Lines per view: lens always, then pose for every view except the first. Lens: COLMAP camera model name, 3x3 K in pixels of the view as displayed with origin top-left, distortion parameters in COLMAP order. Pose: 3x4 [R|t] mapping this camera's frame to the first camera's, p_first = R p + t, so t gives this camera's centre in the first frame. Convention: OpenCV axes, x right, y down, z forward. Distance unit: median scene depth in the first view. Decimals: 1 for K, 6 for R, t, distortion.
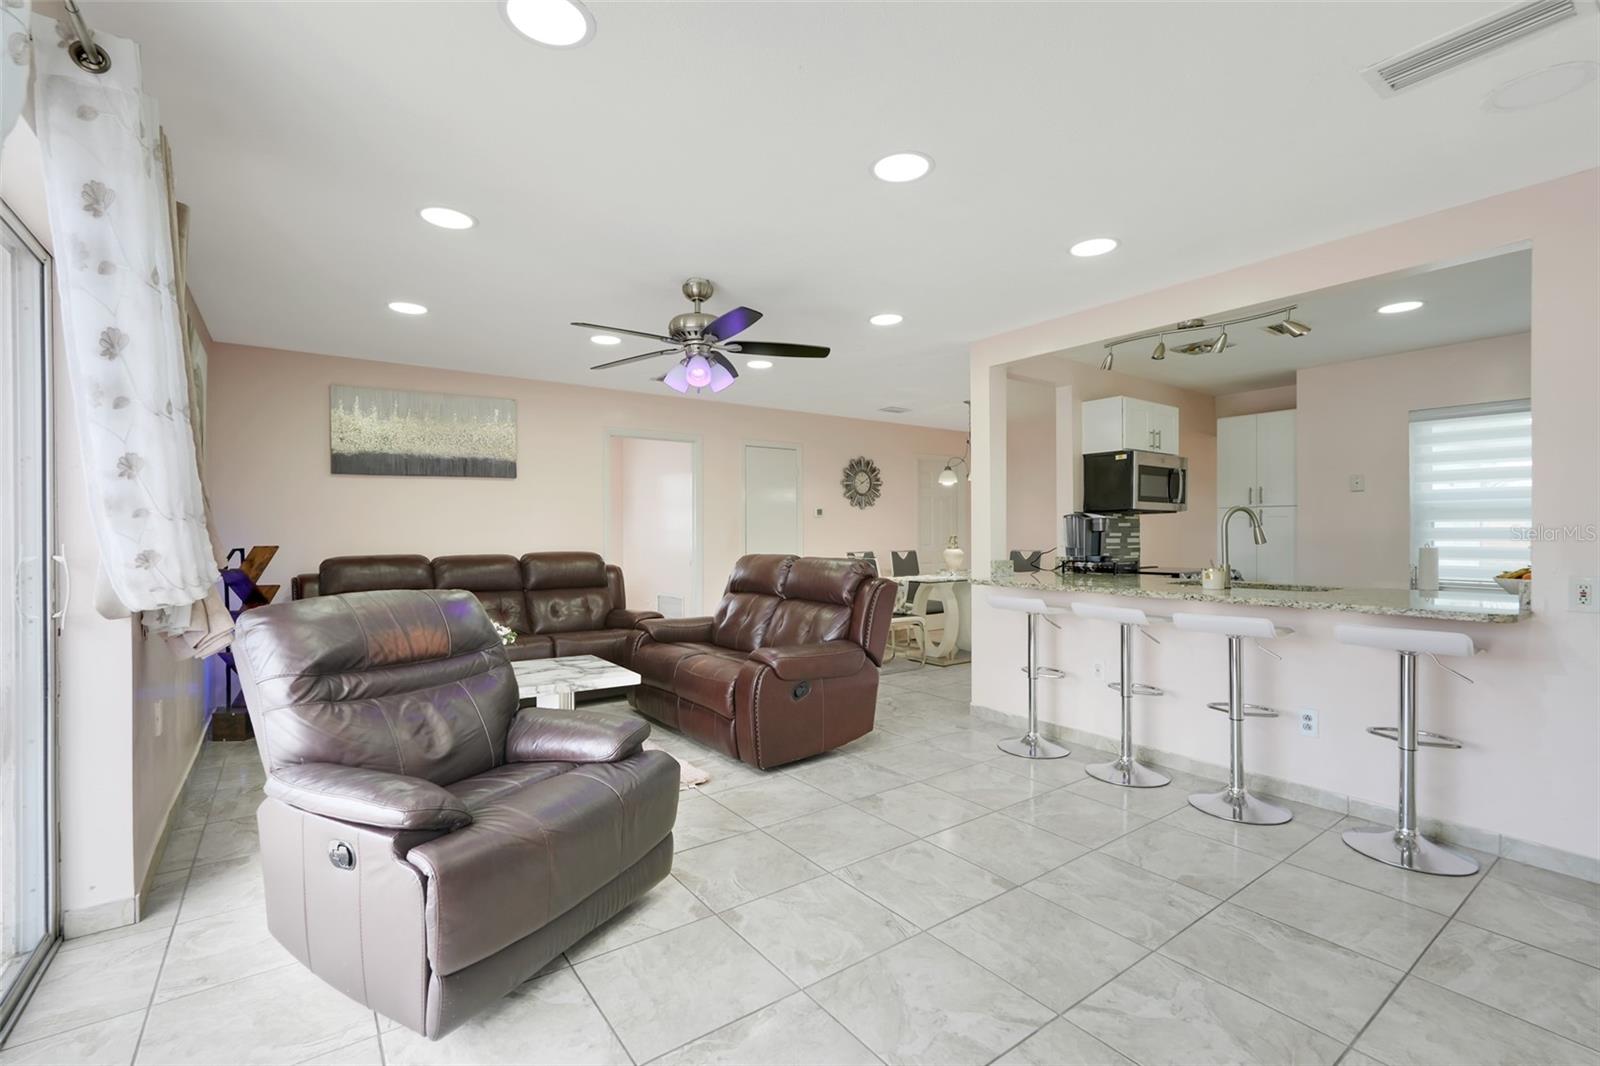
lens RADIAL K [[700.2, 0, 800.6], [0, 700.2, 530.5], [0, 0, 1]] dist [-0.004547, 0.000704]
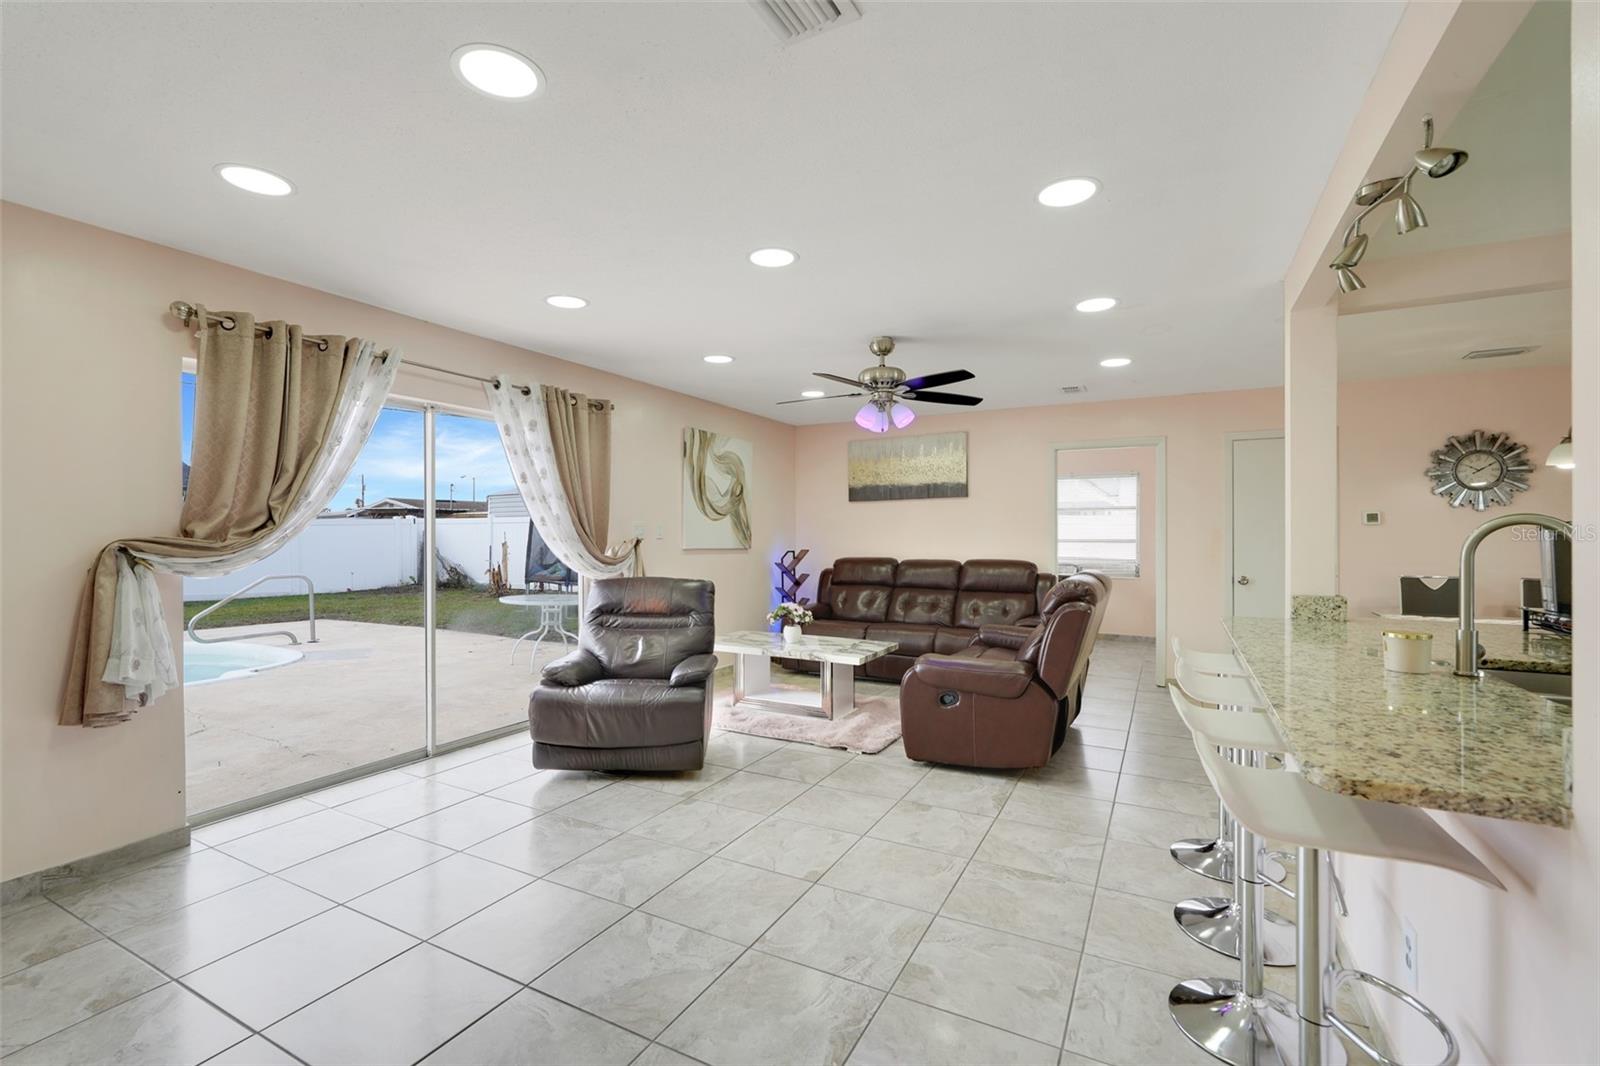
lens RADIAL K [[700.2, 0, 798.4], [0, 700.2, 538.8], [0, 0, 1]] dist [-0.004547, 0.000704]
pose [[0.442410, 0.010448, -0.896752, 0.612934], [0.000589, 0.999929, 0.011941, -0.019903], [0.896813, -0.005811, 0.442372, 0.238753]]
